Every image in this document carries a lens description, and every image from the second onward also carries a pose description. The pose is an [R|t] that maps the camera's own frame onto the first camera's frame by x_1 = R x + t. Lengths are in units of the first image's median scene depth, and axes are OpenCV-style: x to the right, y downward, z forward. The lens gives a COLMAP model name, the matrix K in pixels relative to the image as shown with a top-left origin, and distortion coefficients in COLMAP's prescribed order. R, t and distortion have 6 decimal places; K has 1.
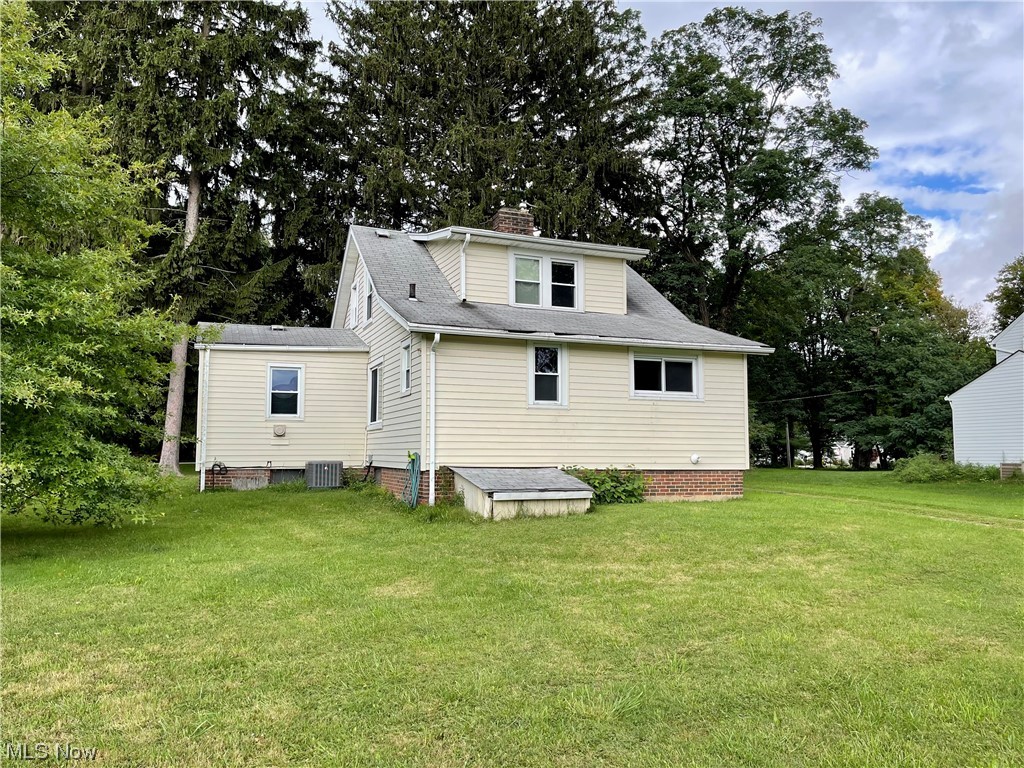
lens RADIAL K [[783.9, 0, 512.0], [0, 783.9, 384.0], [0, 0, 1]] dist [0.053783, -0.000865]
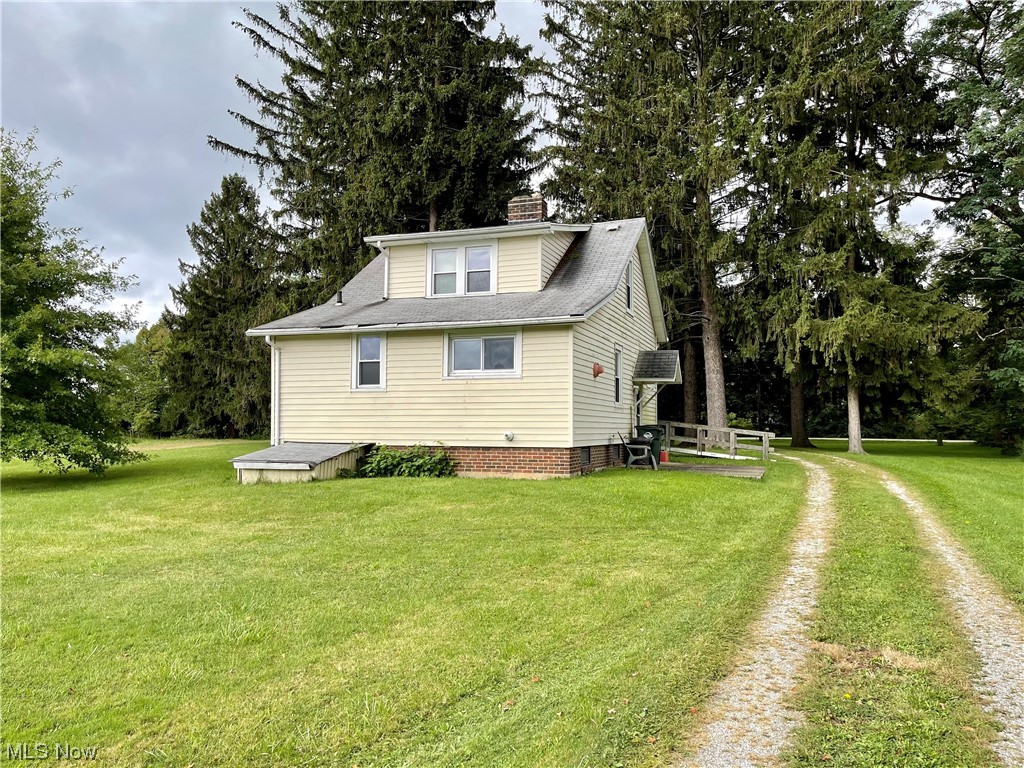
lens RADIAL K [[783.9, 0, 512.0], [0, 783.9, 384.0], [0, 0, 1]] dist [0.053783, -0.000865]
pose [[0.758068, -0.037143, -0.651117, 0.898836], [0.058015, 0.998259, 0.010599, 0.019299], [0.649590, -0.045809, 0.758904, 0.257074]]
